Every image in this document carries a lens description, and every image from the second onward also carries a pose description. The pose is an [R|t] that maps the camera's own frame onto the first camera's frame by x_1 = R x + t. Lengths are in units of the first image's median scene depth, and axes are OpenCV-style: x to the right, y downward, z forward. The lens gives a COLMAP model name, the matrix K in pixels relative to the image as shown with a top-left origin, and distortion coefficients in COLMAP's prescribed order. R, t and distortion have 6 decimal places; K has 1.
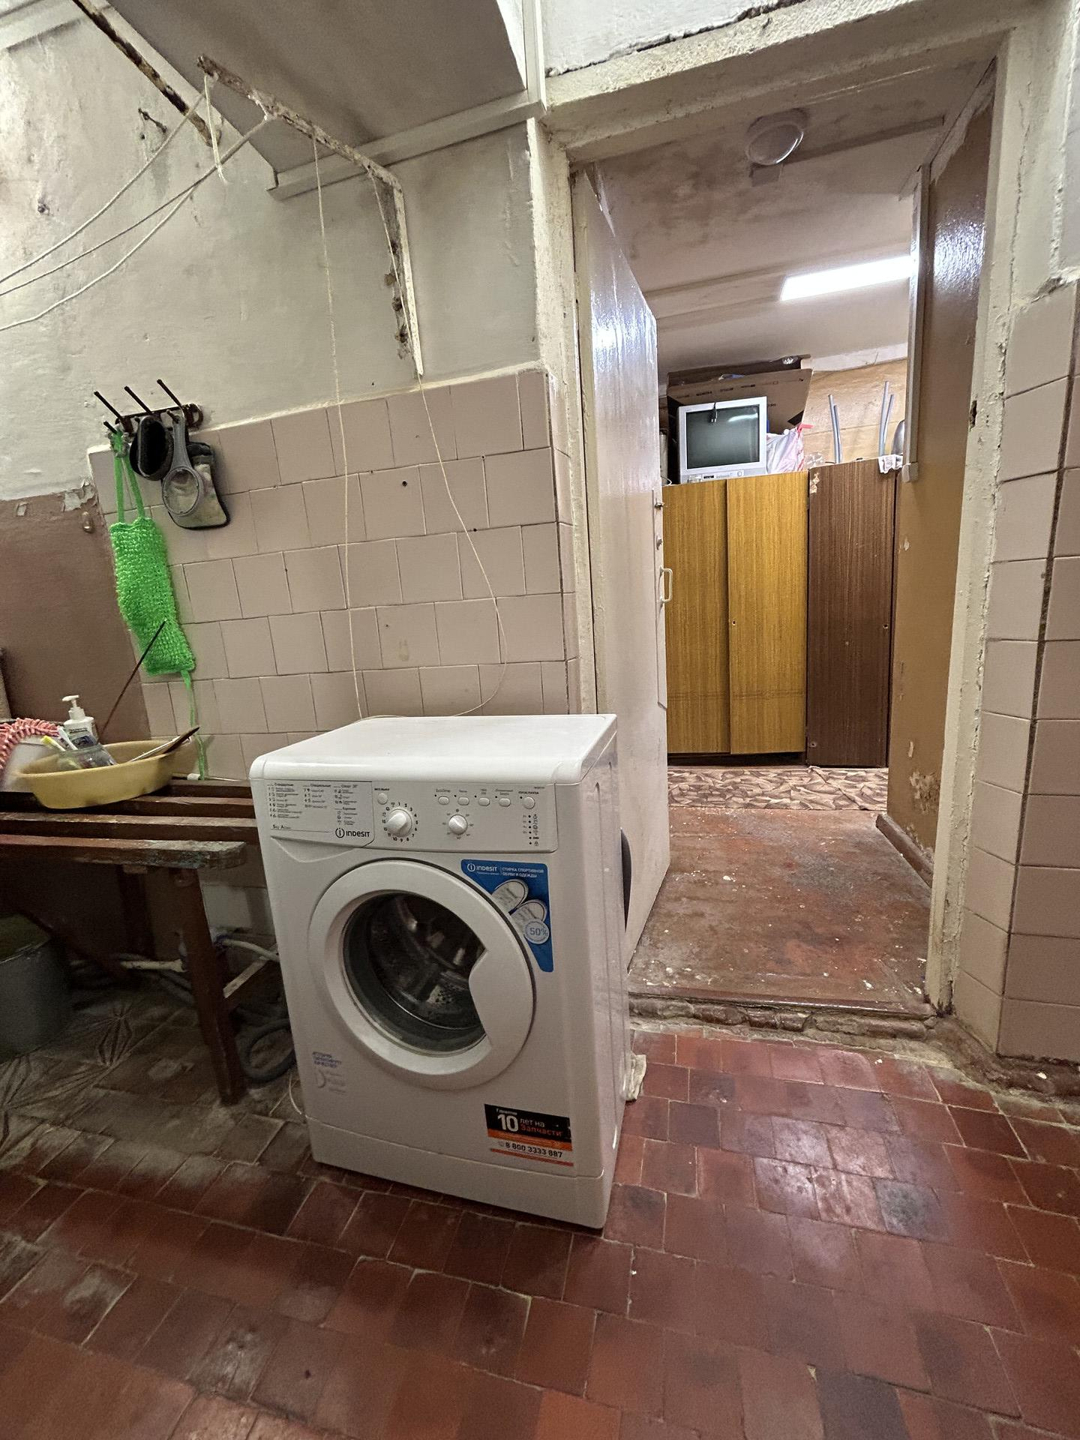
lens RADIAL K [[578.4, 0, 540.1], [0, 578.4, 718.5], [0, 0, 1]] dist [-0.001383, -0.000273]
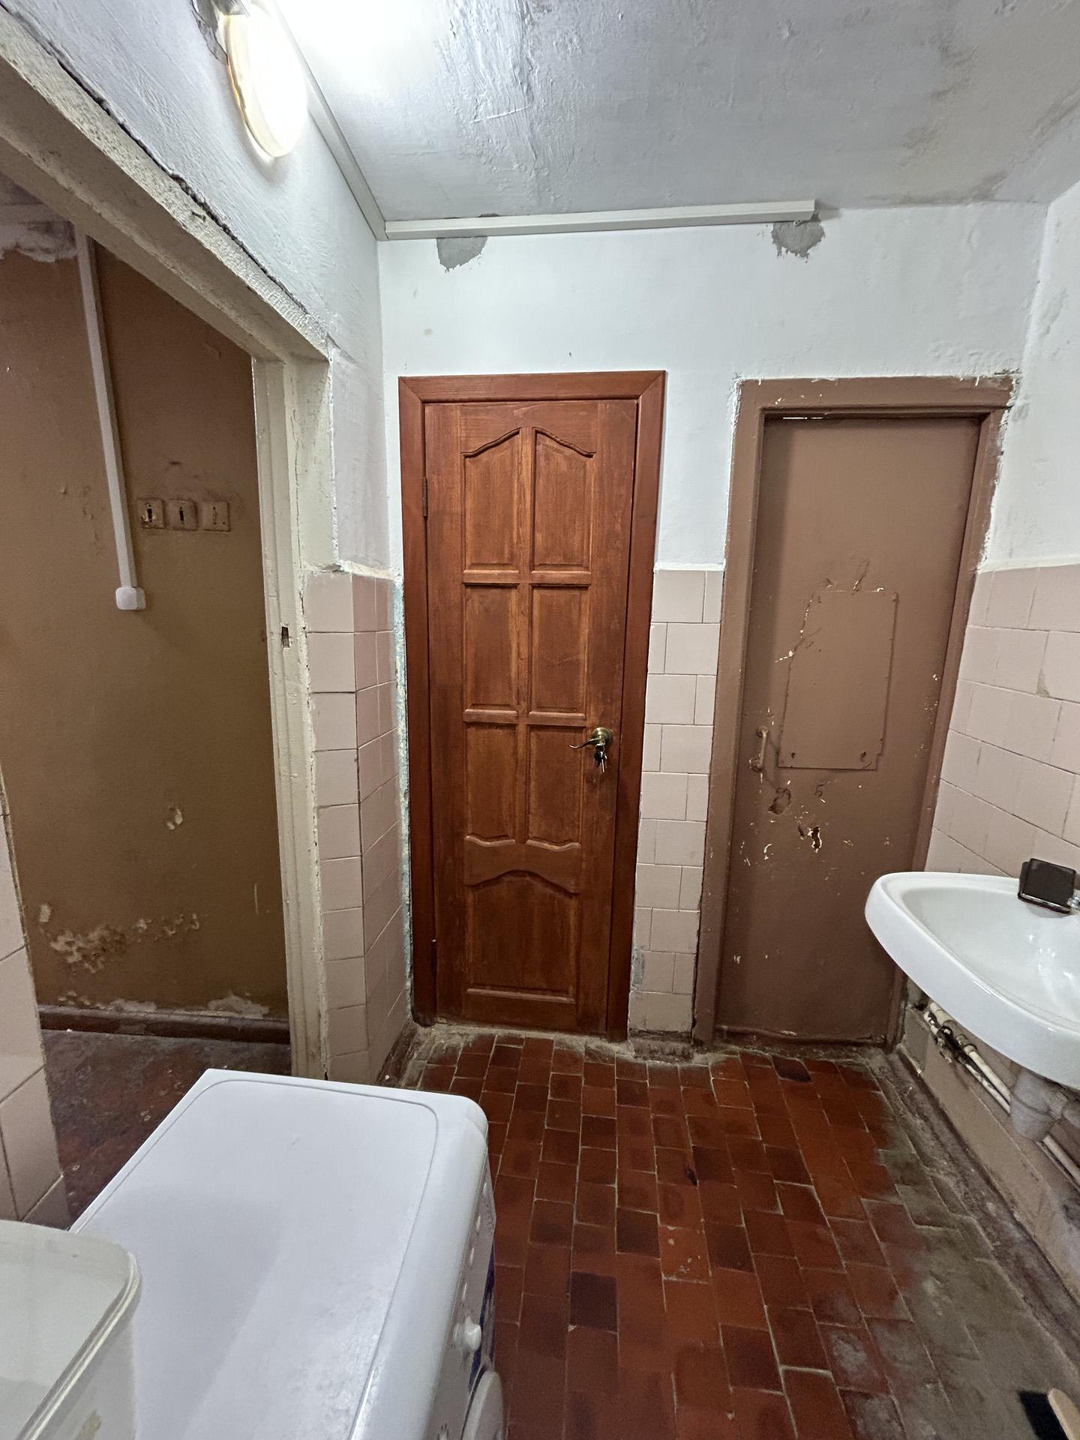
lens RADIAL K [[578.4, 0, 536.7], [0, 578.4, 724.3], [0, 0, 1]] dist [-0.001383, -0.000273]
pose [[-0.148757, -0.134658, 0.979663, -0.603849], [0.181425, 0.970153, 0.160899, -0.495793], [-0.972089, 0.201670, -0.119887, 0.736314]]
